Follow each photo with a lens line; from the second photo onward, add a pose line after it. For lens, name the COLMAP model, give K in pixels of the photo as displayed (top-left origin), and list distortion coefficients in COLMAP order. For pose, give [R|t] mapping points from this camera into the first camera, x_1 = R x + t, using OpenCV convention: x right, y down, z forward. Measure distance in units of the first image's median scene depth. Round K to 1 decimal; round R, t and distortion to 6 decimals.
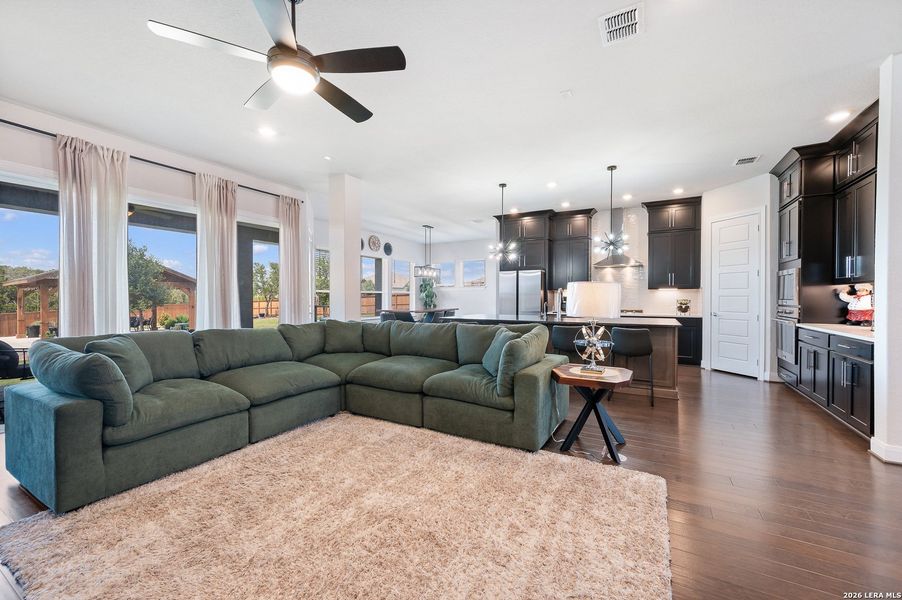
lens RADIAL K [[362.2, 0, 450.6], [0, 362.2, 301.2], [0, 0, 1]] dist [-0.003776, -0.000602]
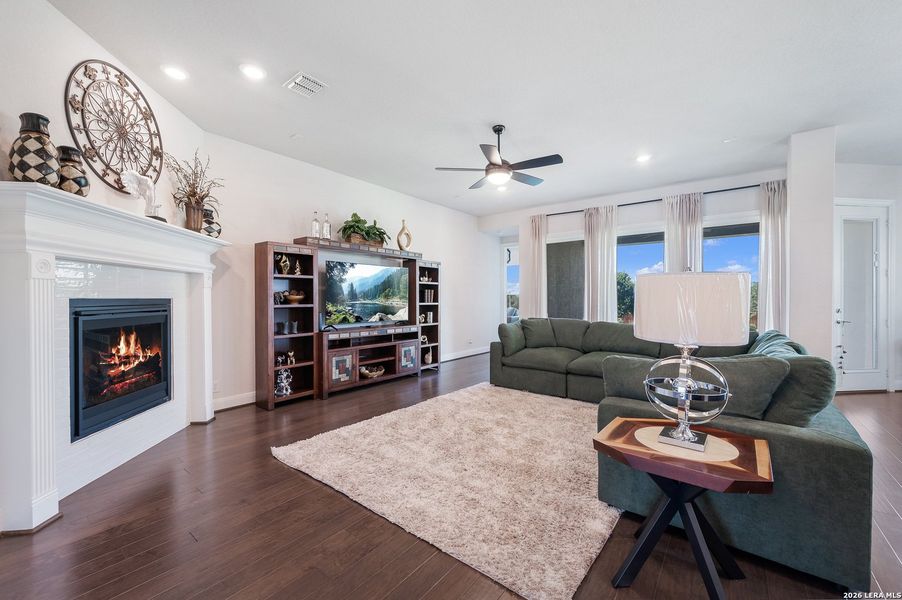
lens RADIAL K [[362.2, 0, 451.9], [0, 362.2, 299.8], [0, 0, 1]] dist [-0.003776, -0.000602]
pose [[-0.162191, 0.012424, -0.986681, 0.980225], [-0.007176, 0.999879, 0.013769, -0.027527], [0.986733, 0.009313, -0.162083, 0.749752]]
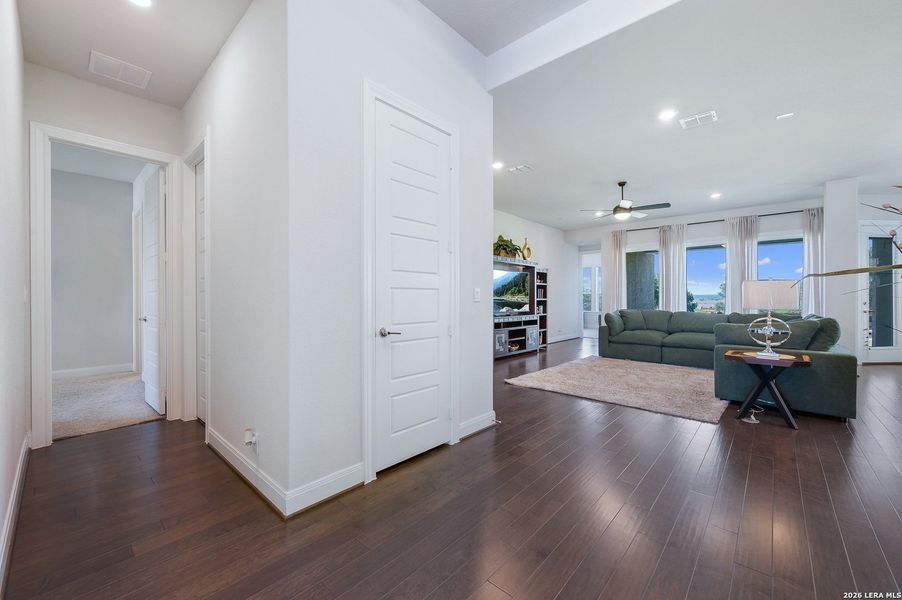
lens RADIAL K [[362.2, 0, 448.4], [0, 362.2, 299.3], [0, 0, 1]] dist [-0.003776, -0.000602]
pose [[-0.230372, 0.010689, -0.973044, 1.814202], [-0.004828, 0.999915, 0.012127, -0.006591], [0.973091, 0.007491, -0.230301, 0.240908]]
